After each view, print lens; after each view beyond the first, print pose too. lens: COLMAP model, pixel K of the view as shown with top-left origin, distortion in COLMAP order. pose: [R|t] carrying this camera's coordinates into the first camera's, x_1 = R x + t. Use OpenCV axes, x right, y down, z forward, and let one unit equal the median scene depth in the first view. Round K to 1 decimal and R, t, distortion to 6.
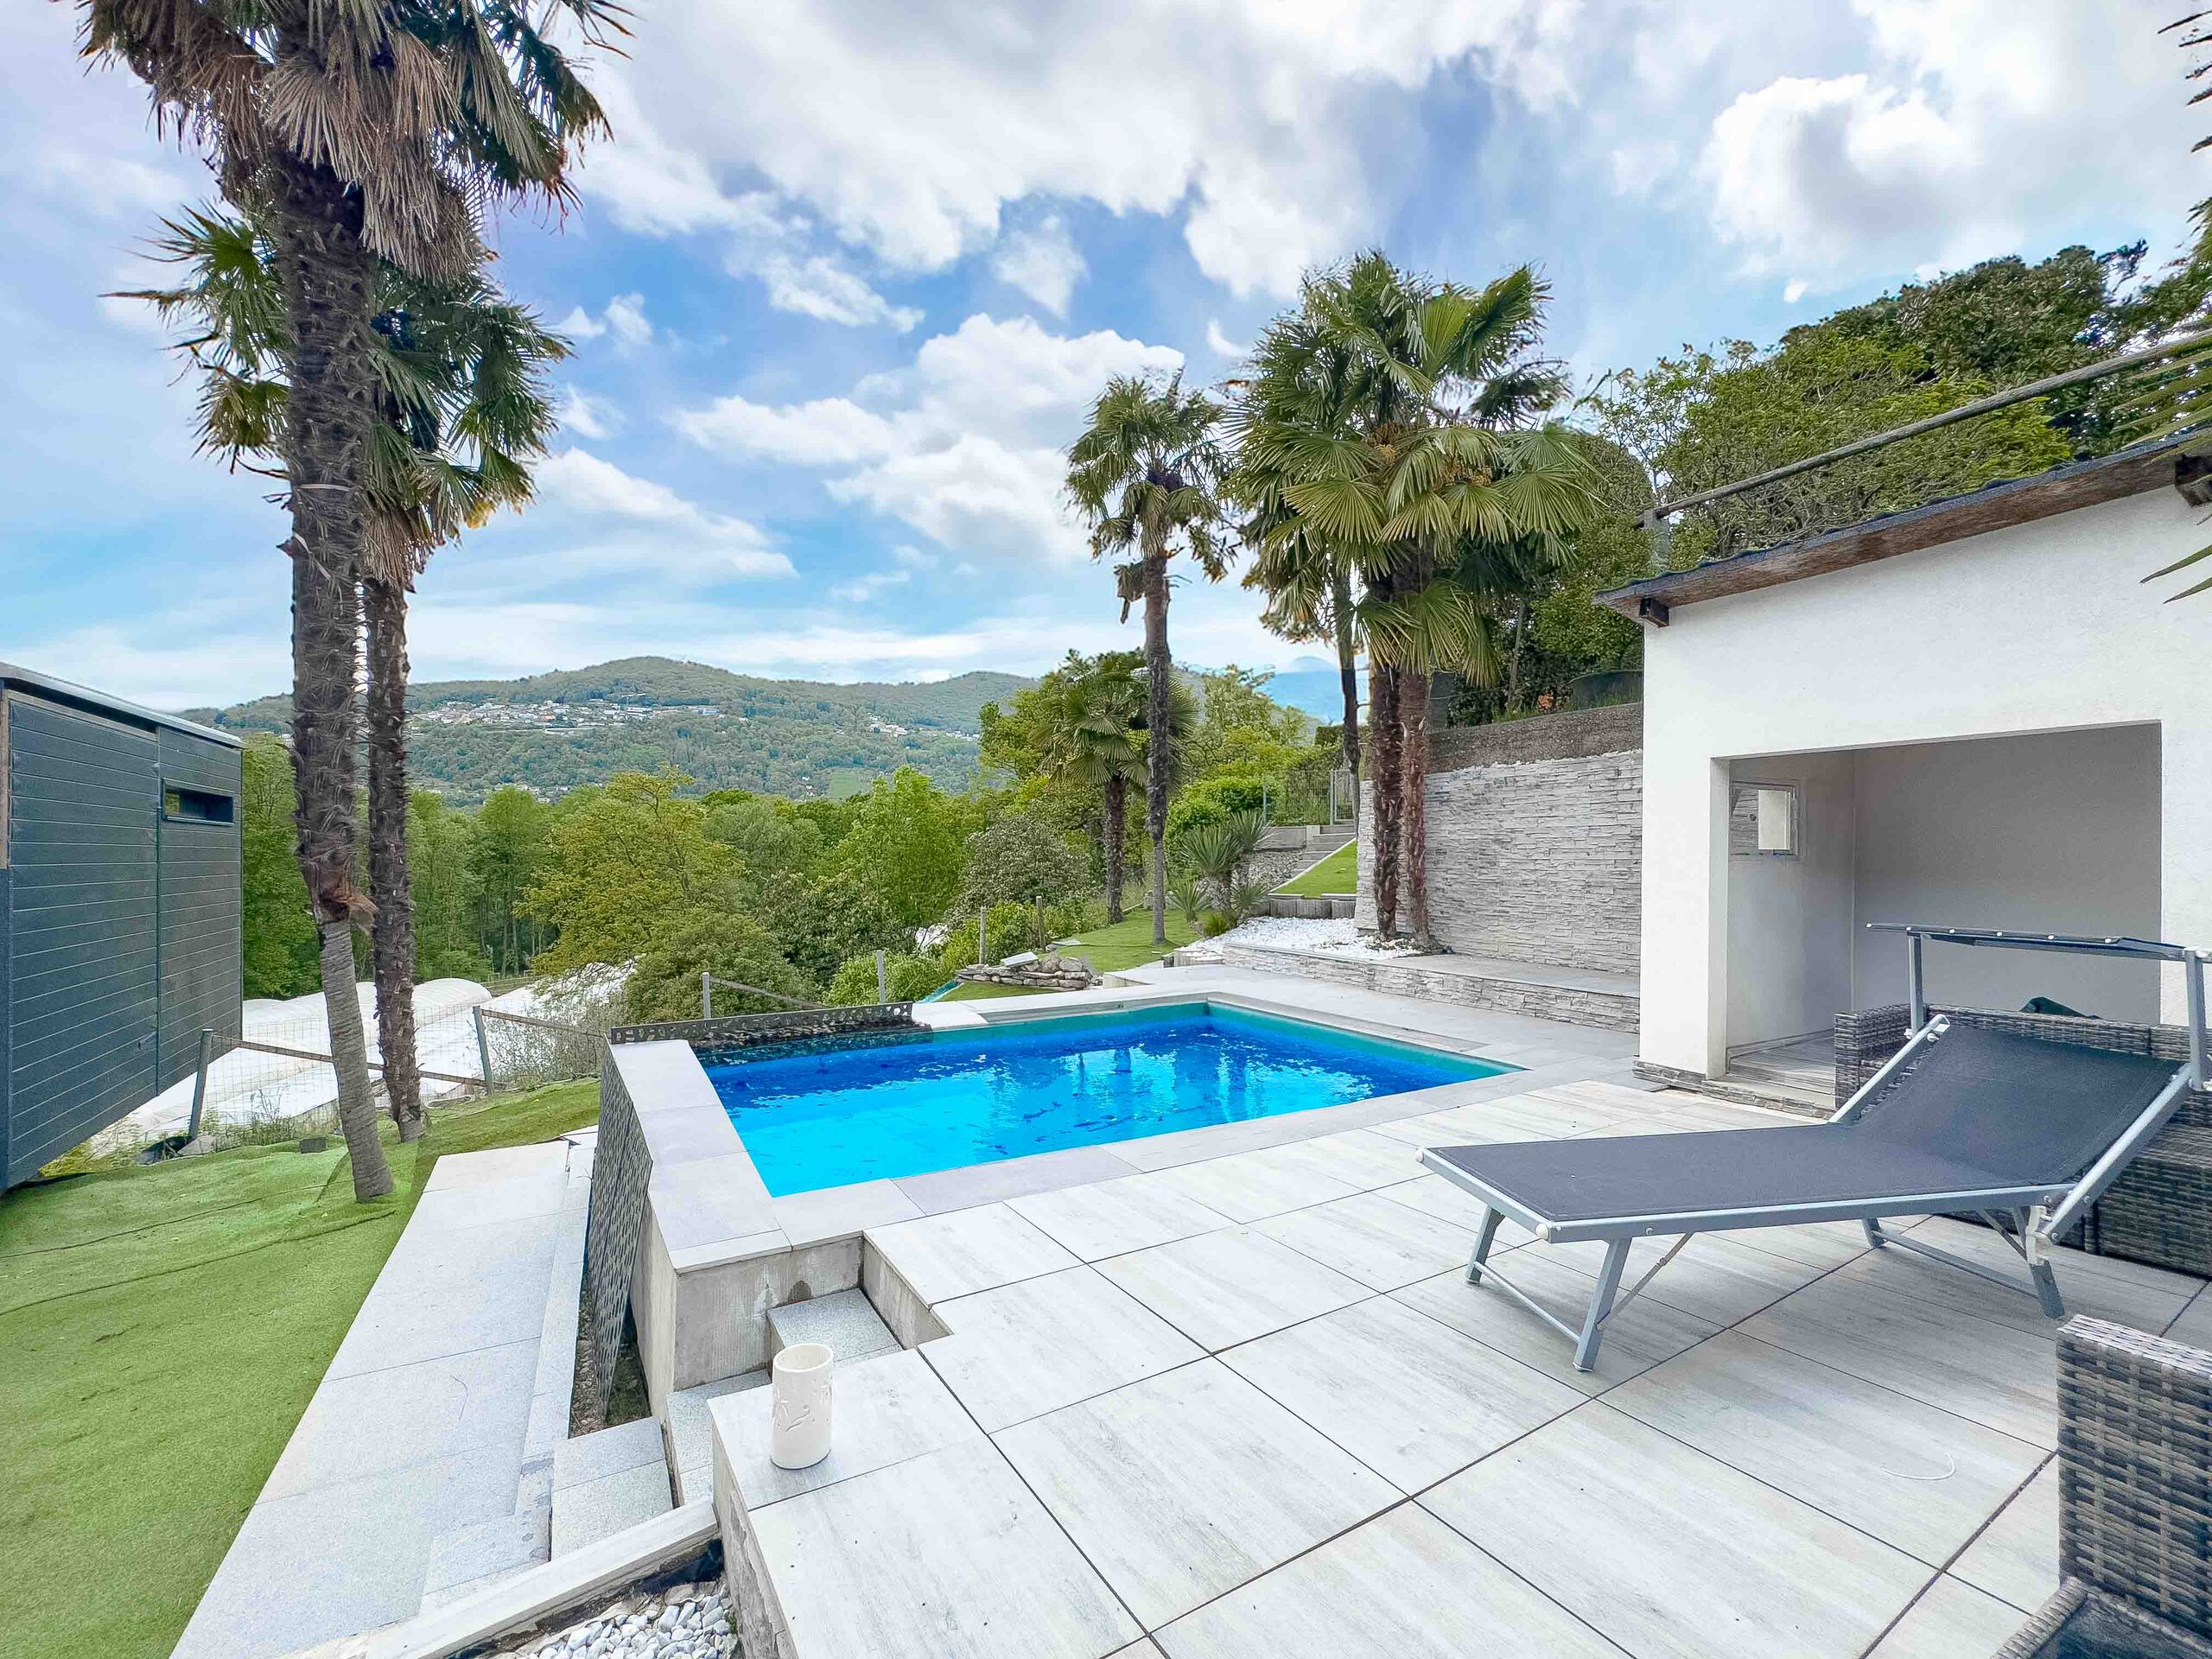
lens RADIAL K [[933.7, 0, 1113.2], [0, 933.7, 843.3], [0, 0, 1]] dist [-0.000097, -0.000011]
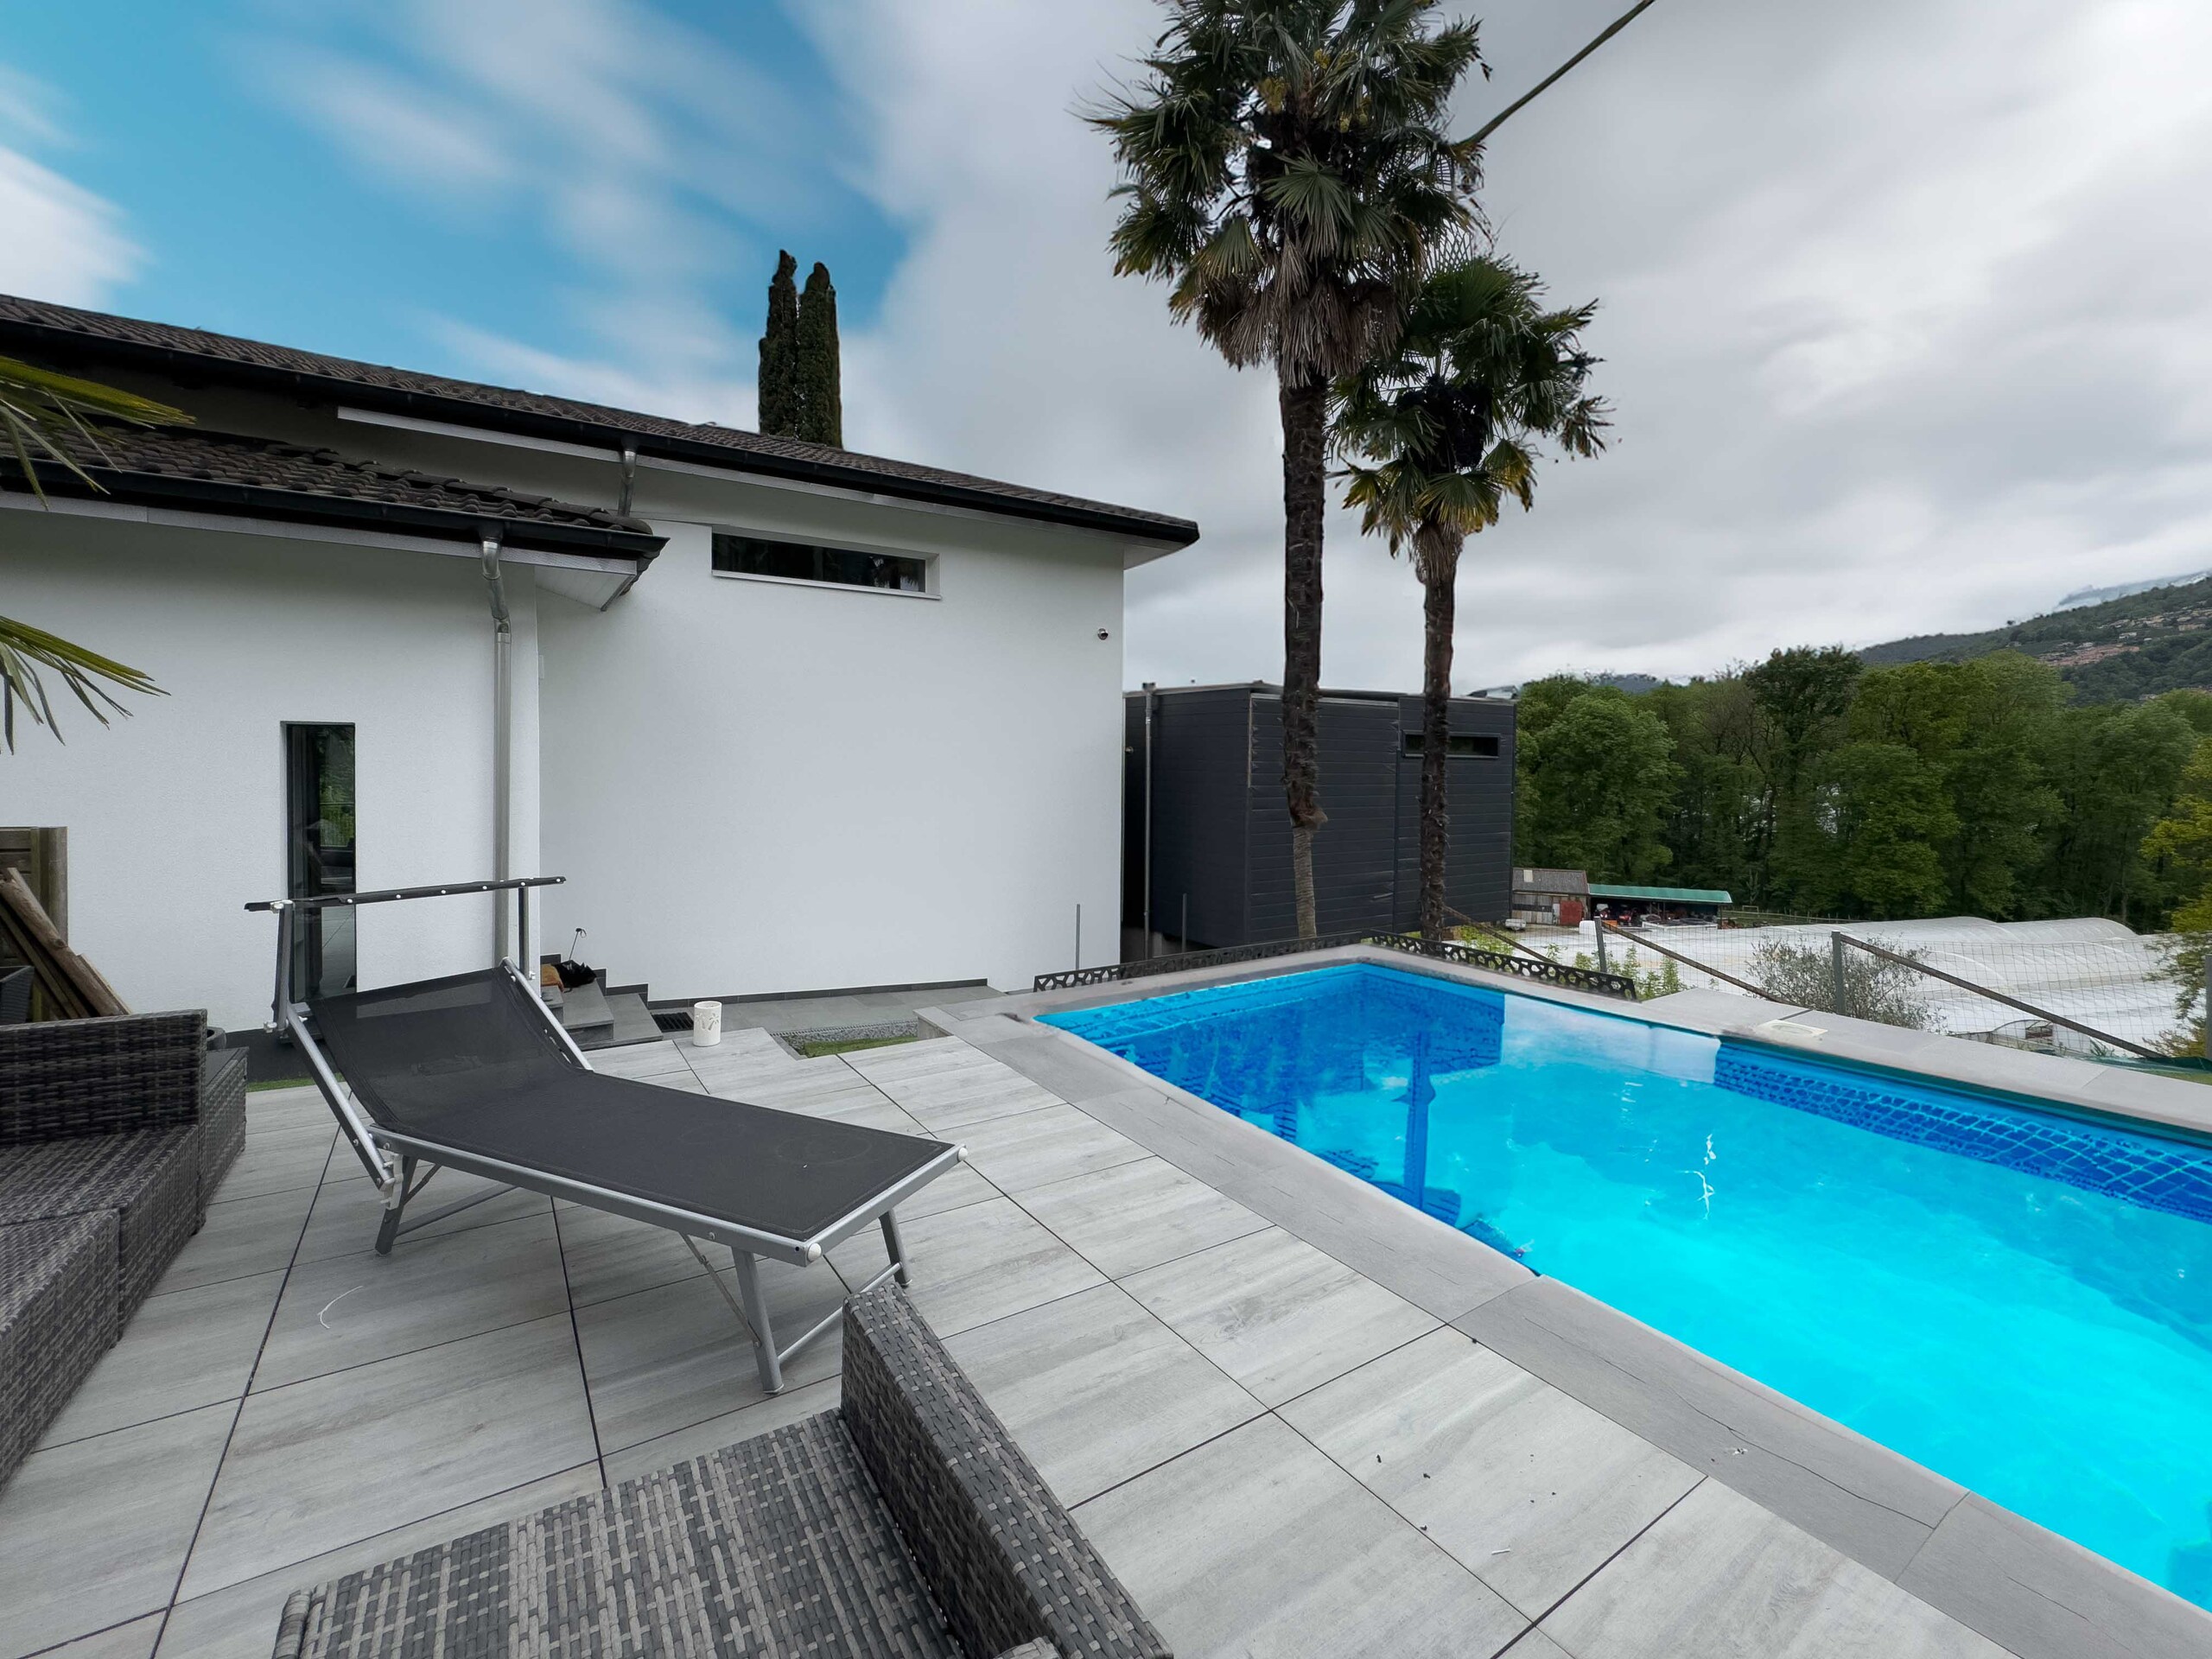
lens RADIAL K [[933.7, 0, 1114.4], [0, 933.7, 829.7], [0, 0, 1]] dist [-0.000097, -0.000011]
pose [[0.027988, 0.065108, -0.997486, 0.592738], [0.009542, 0.997814, 0.065398, -0.014666], [0.999563, -0.011348, 0.027305, 0.566283]]
